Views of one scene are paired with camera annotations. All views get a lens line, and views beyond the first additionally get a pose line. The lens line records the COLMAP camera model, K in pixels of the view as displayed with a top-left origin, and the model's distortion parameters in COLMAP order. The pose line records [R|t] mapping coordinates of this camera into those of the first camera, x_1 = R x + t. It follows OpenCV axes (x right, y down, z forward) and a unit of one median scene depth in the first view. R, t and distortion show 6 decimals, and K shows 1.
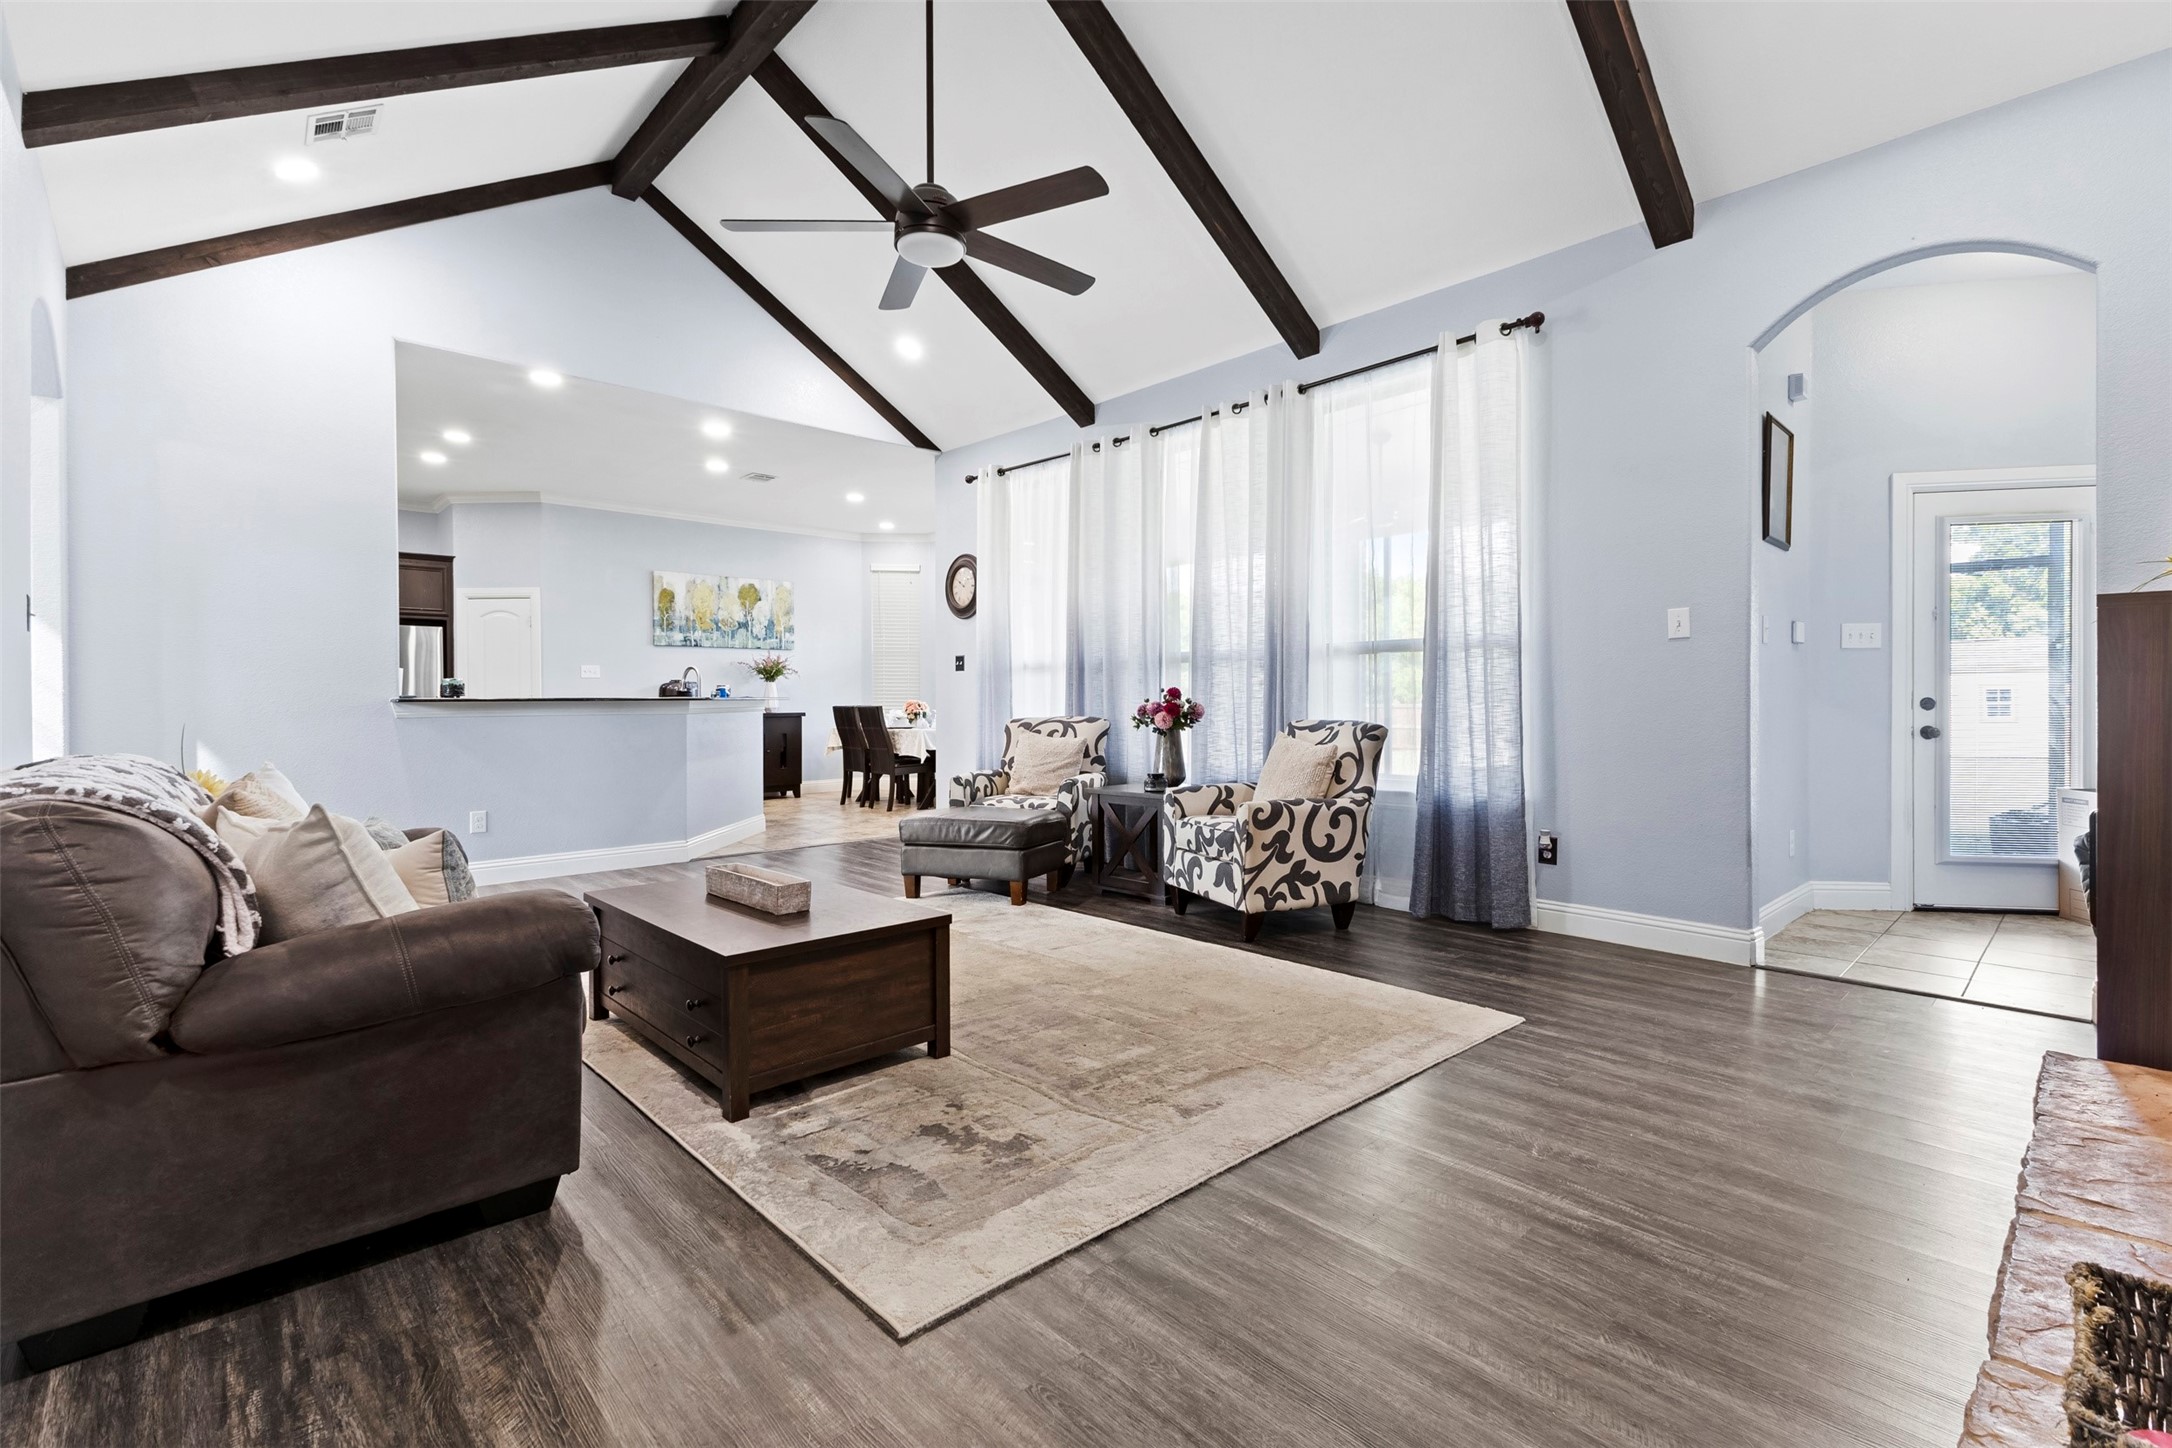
lens RADIAL K [[966.9, 0, 1102.1], [0, 966.9, 712.4], [0, 0, 1]] dist [0.014149, -0.004004]
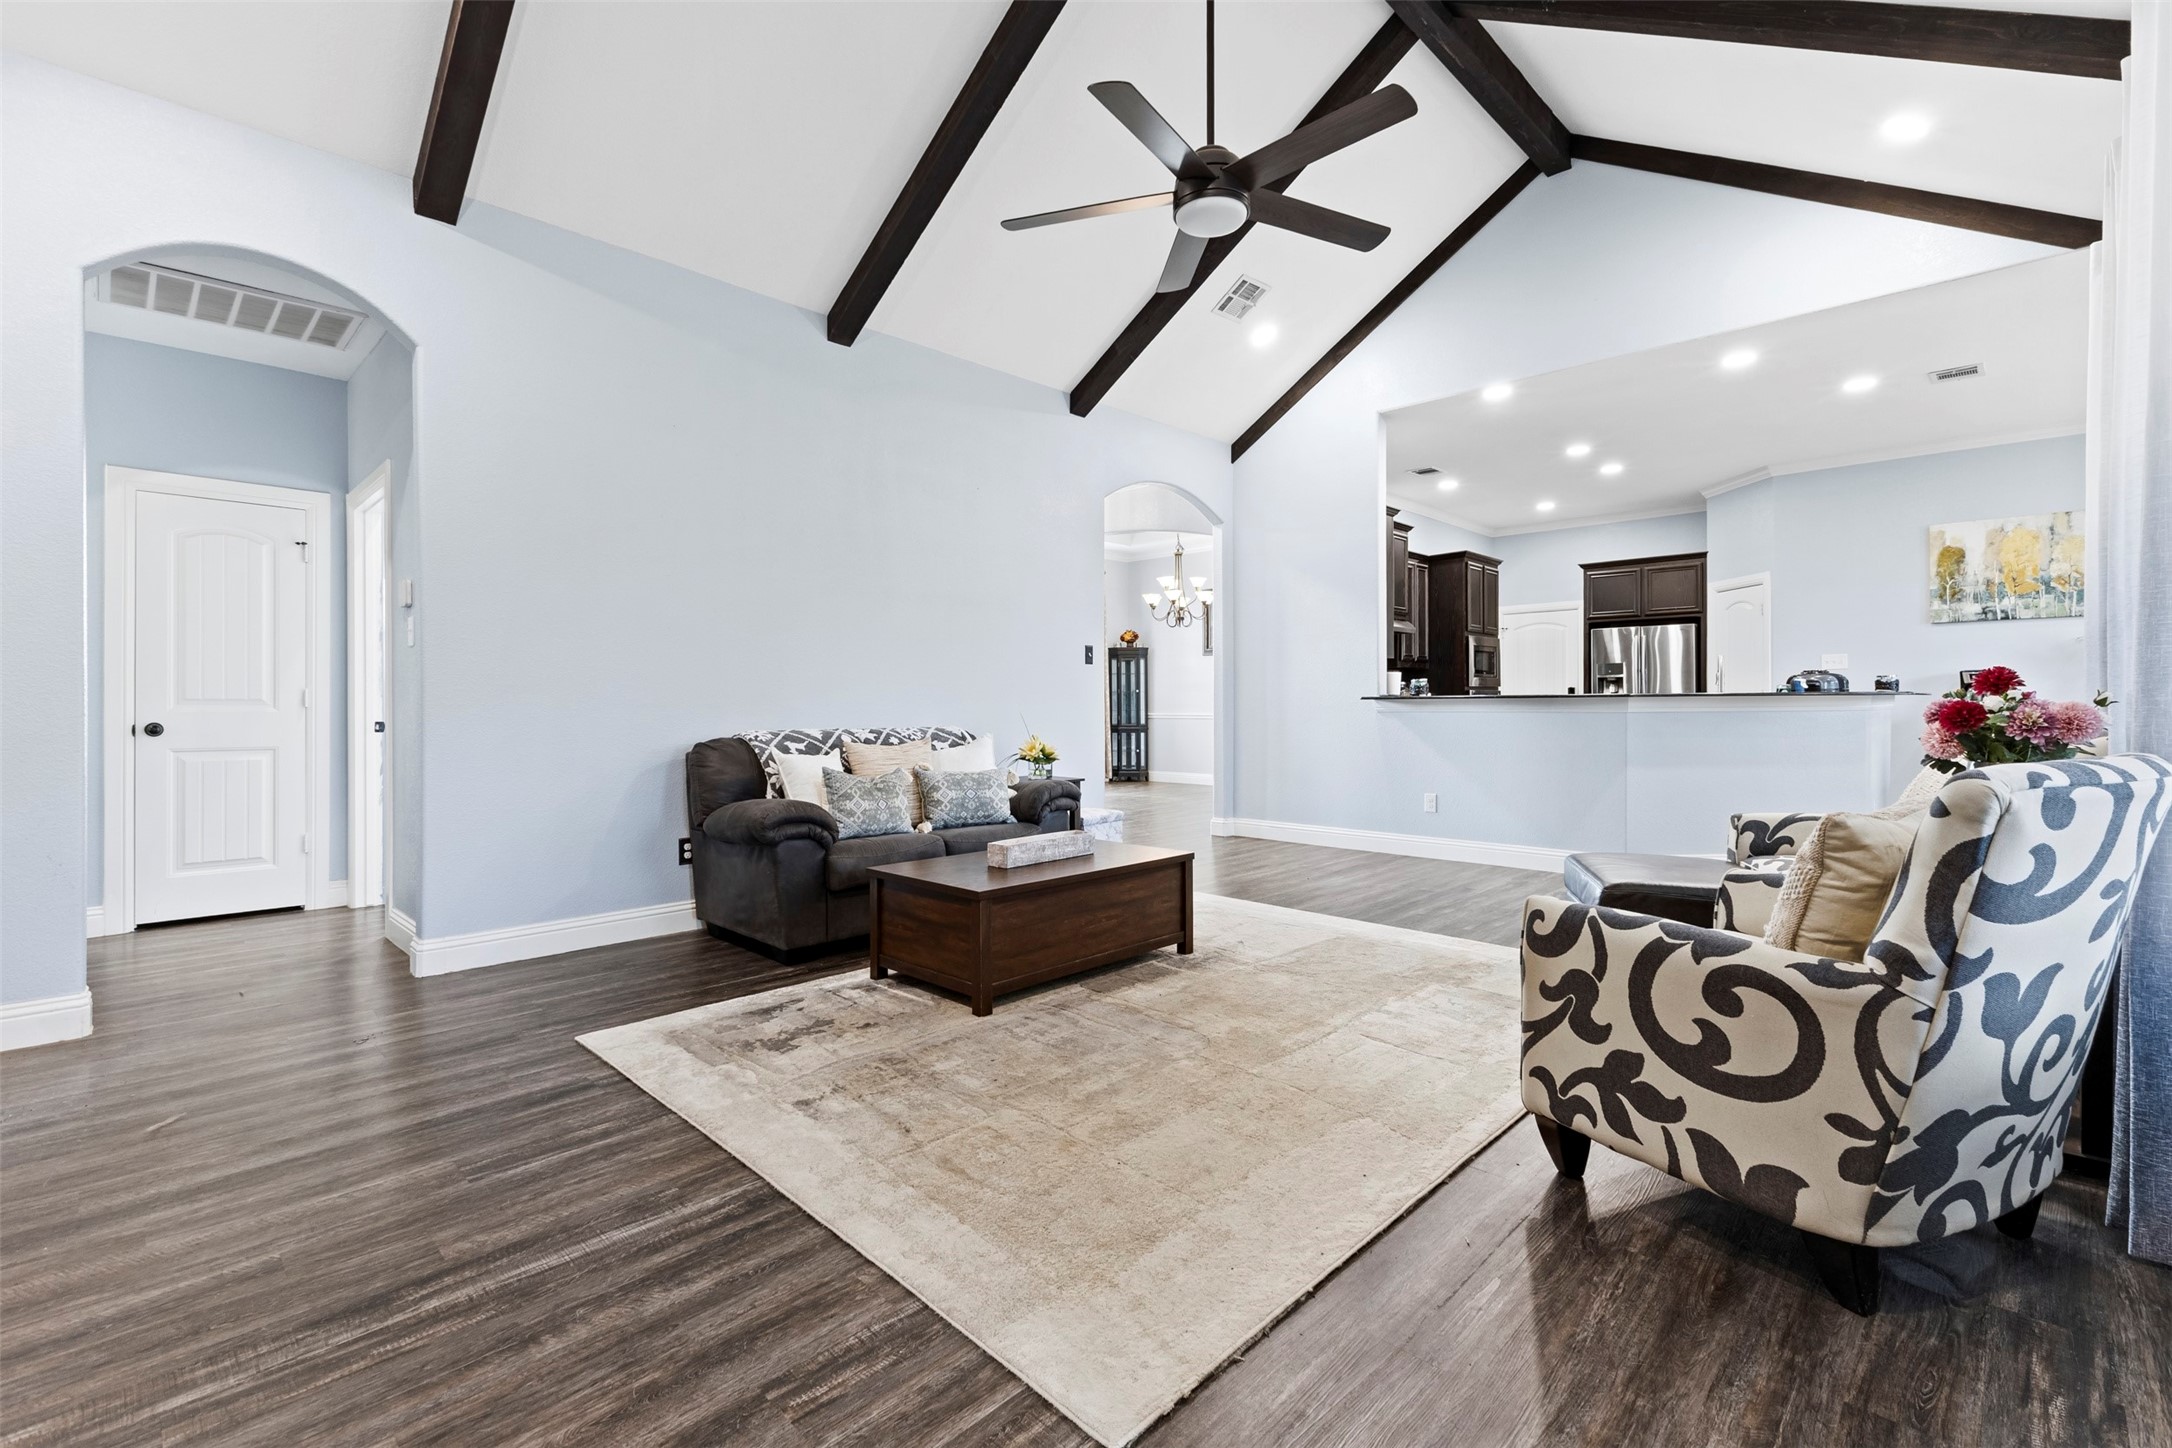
lens RADIAL K [[966.9, 0, 1099.7], [0, 966.9, 710.7], [0, 0, 1]] dist [0.014149, -0.004004]
pose [[0.032747, 0.010818, -0.999405, 0.874347], [-0.006908, 0.999920, 0.010597, -0.012568], [0.999440, 0.006557, 0.032819, 0.996142]]
